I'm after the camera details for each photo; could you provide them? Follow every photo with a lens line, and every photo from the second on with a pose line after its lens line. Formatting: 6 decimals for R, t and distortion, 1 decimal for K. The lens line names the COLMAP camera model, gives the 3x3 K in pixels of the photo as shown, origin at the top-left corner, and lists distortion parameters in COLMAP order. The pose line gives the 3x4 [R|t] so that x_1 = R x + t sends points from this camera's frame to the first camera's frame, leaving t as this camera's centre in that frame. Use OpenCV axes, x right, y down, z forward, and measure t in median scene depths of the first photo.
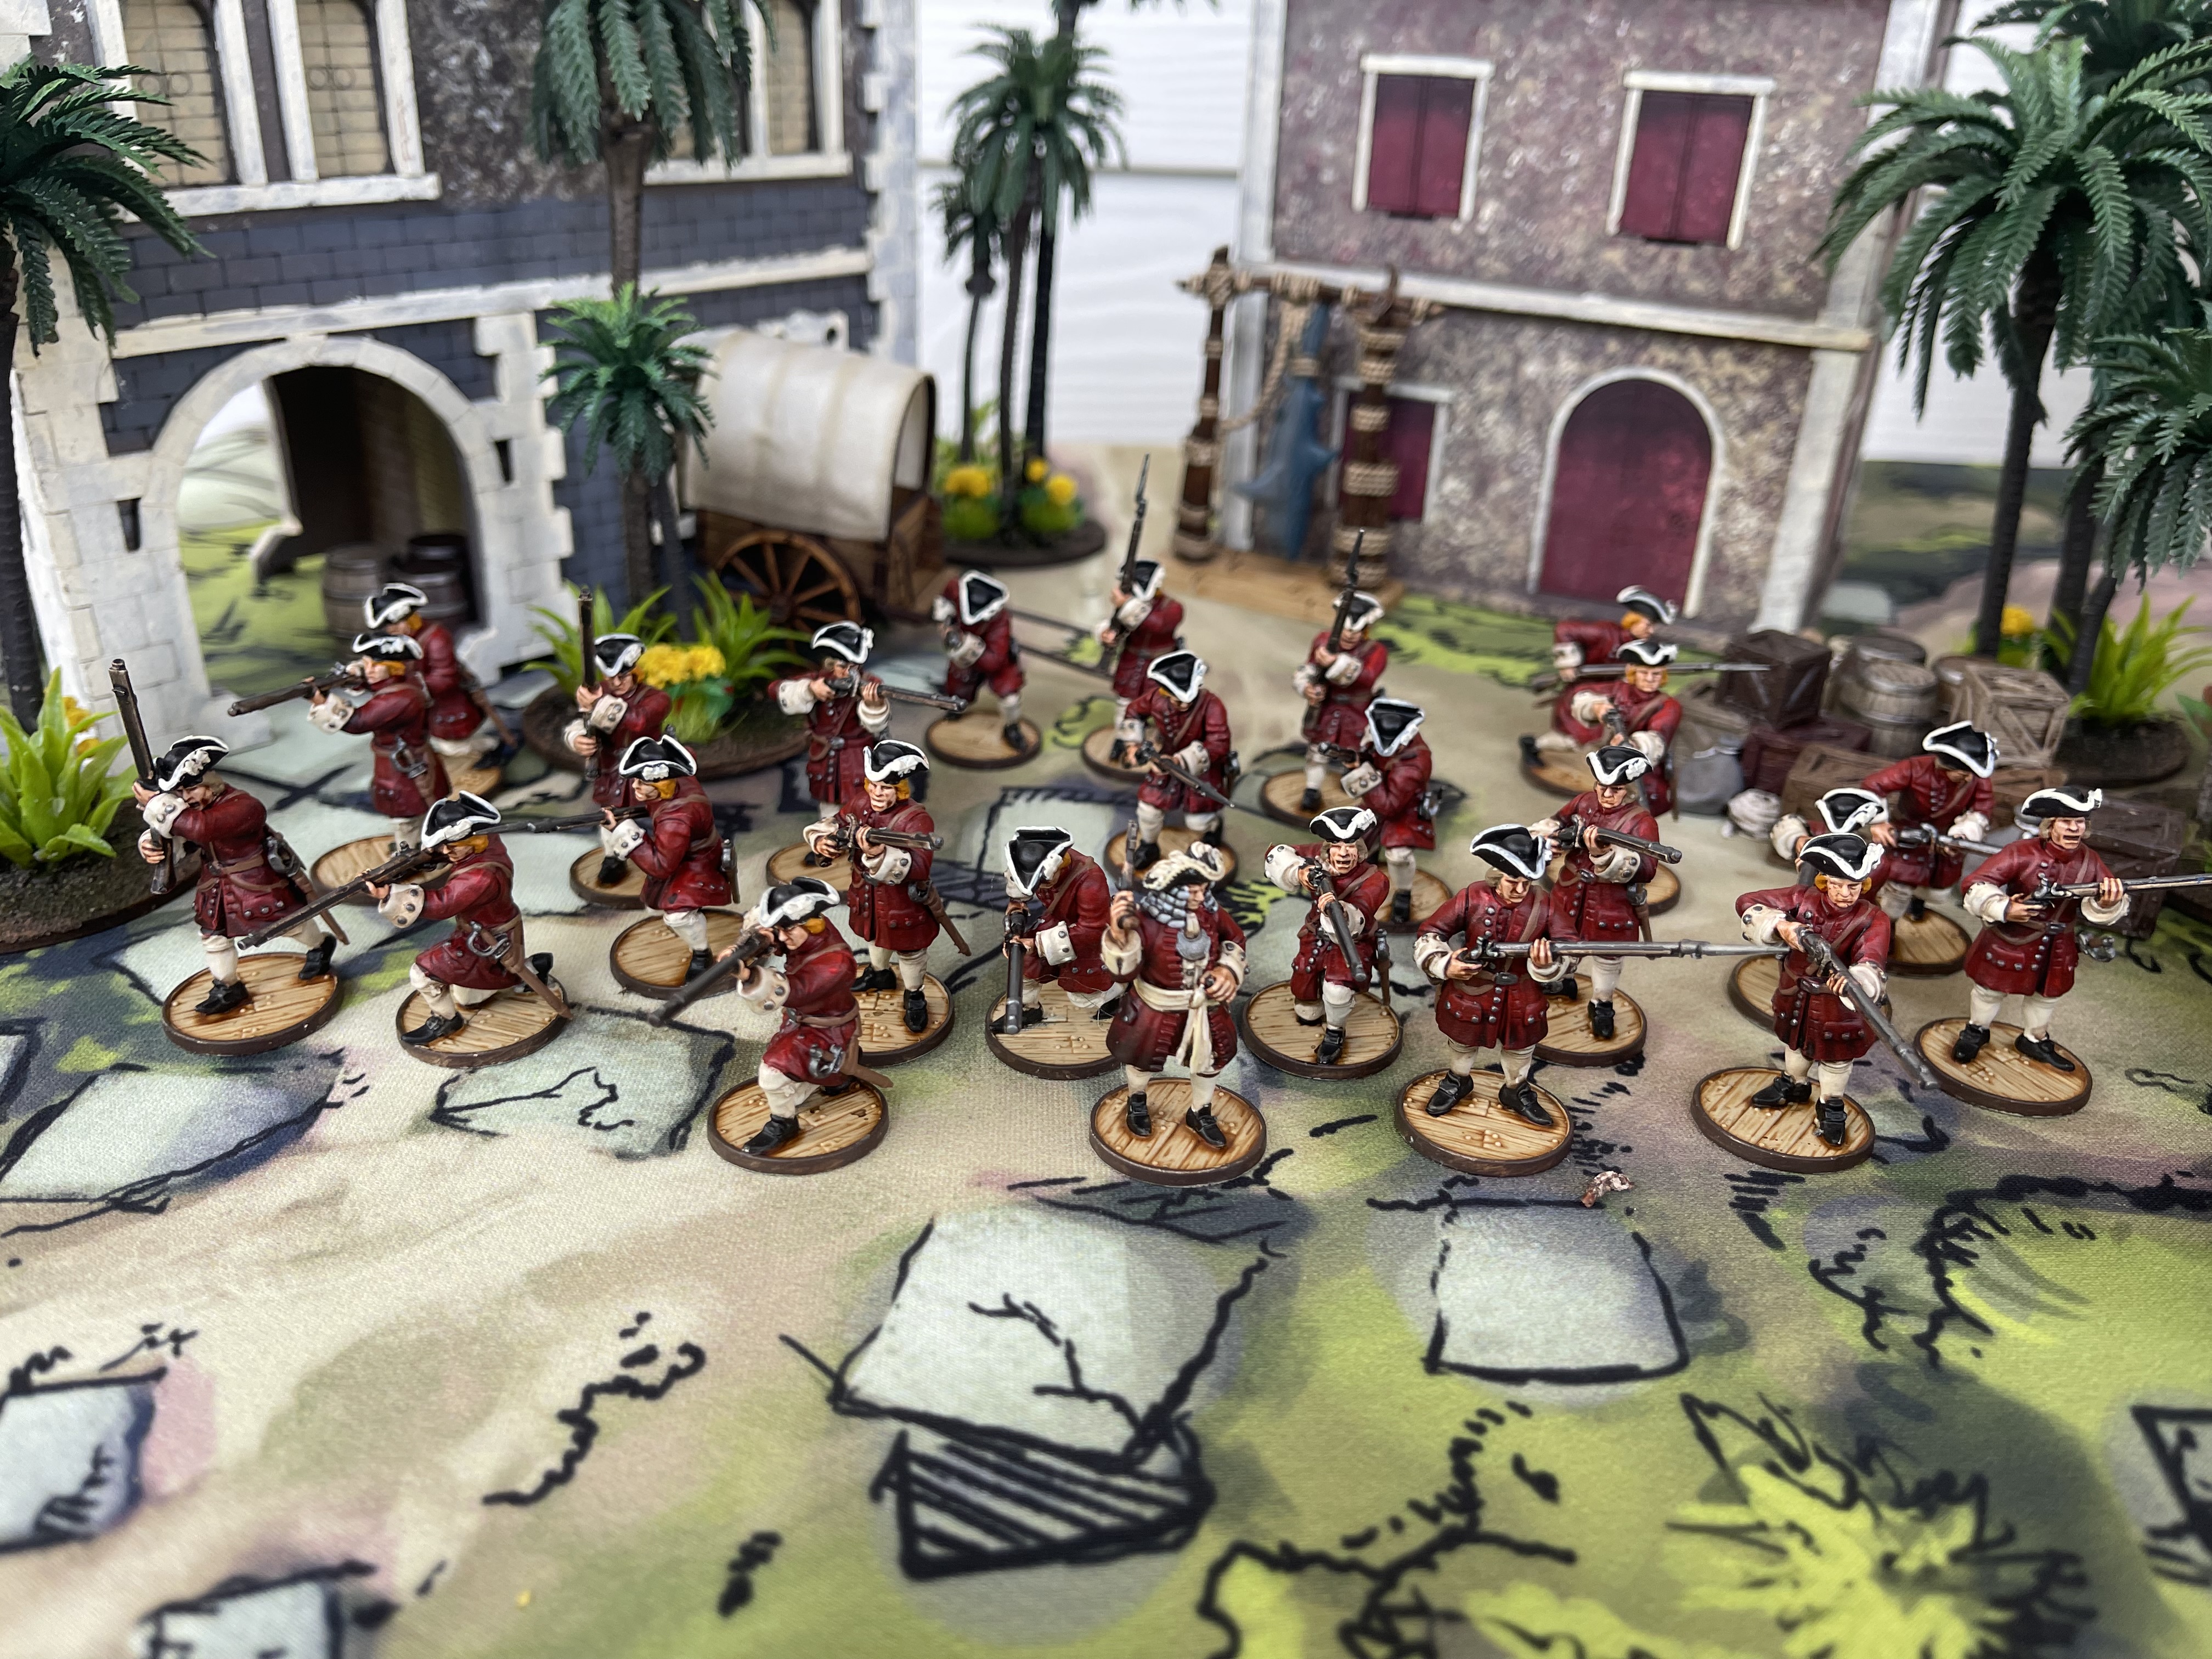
lens RADIAL K [[1710.7, 0, 1106.0], [0, 1710.7, 829.5], [0, 0, 1]] dist [0.130079, -0.180428]
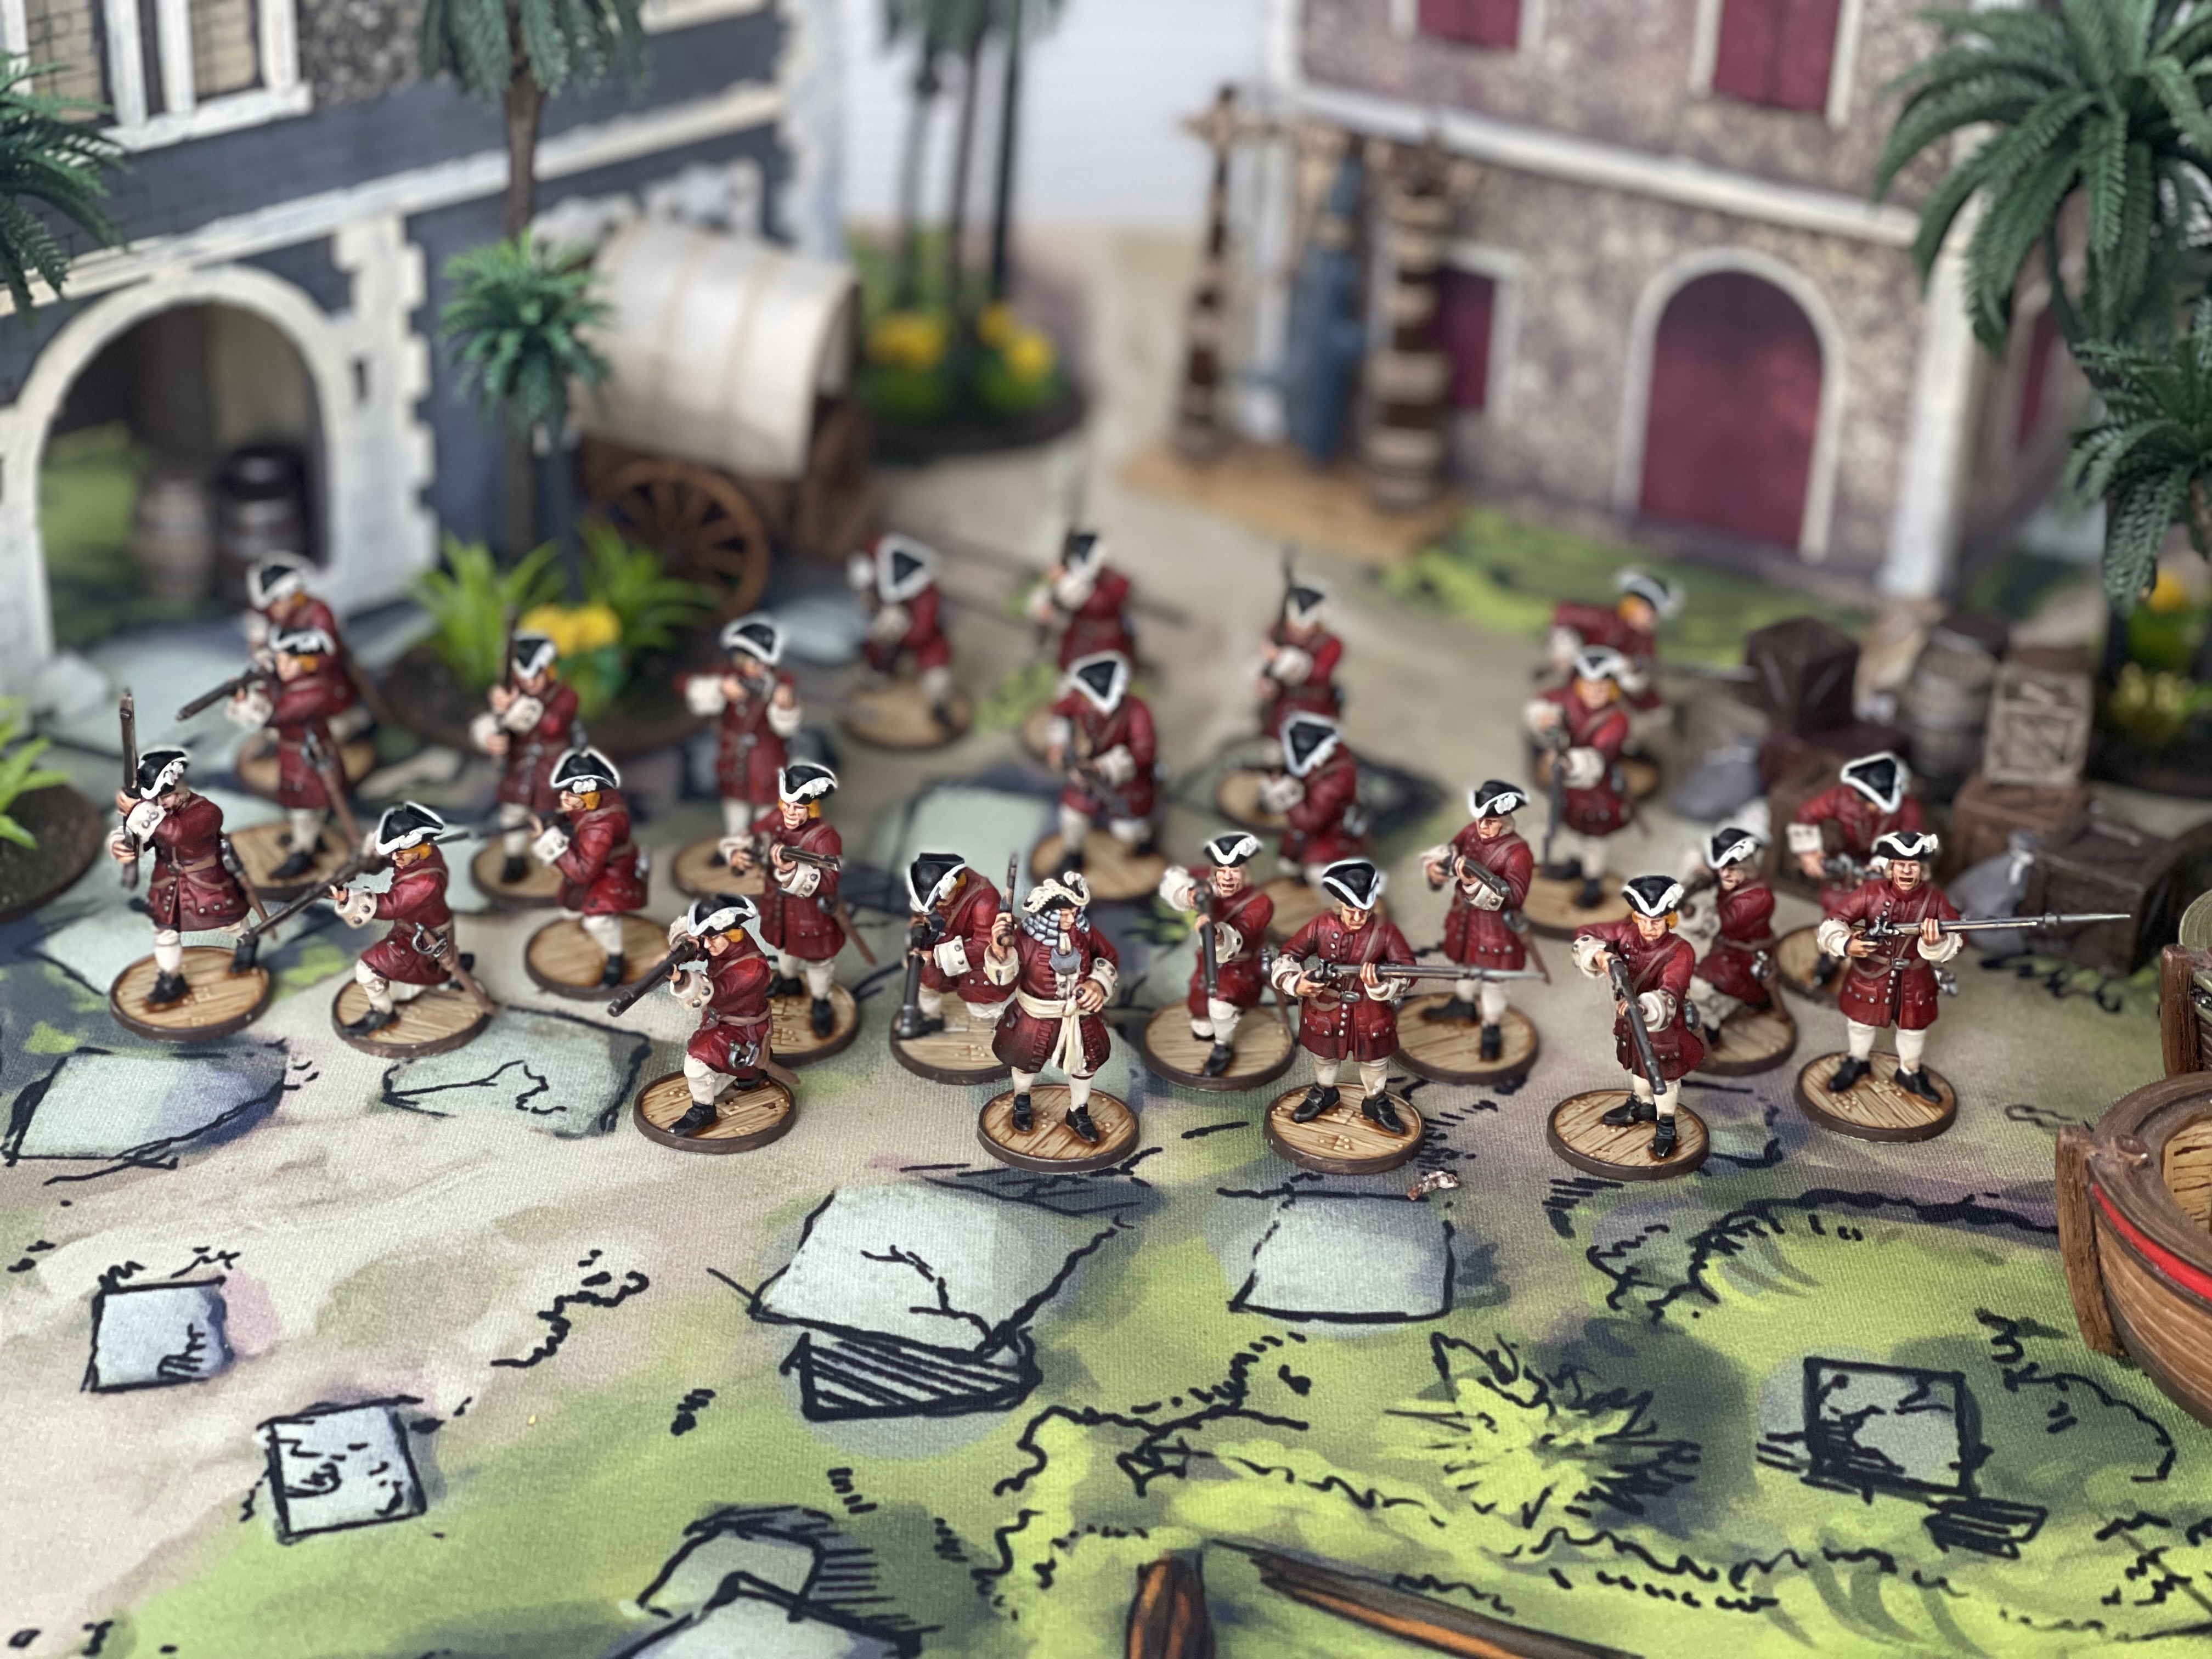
lens RADIAL K [[4096.3, 0, 1106.0], [0, 4096.3, 829.5], [0, 0, 1]] dist [0.425100, 0.097492]
pose [[0.998716, 0.022674, -0.045301, 0.187328], [-0.020874, 0.998988, 0.039829, -0.121428], [0.046158, -0.038832, 0.998179, -1.617411]]
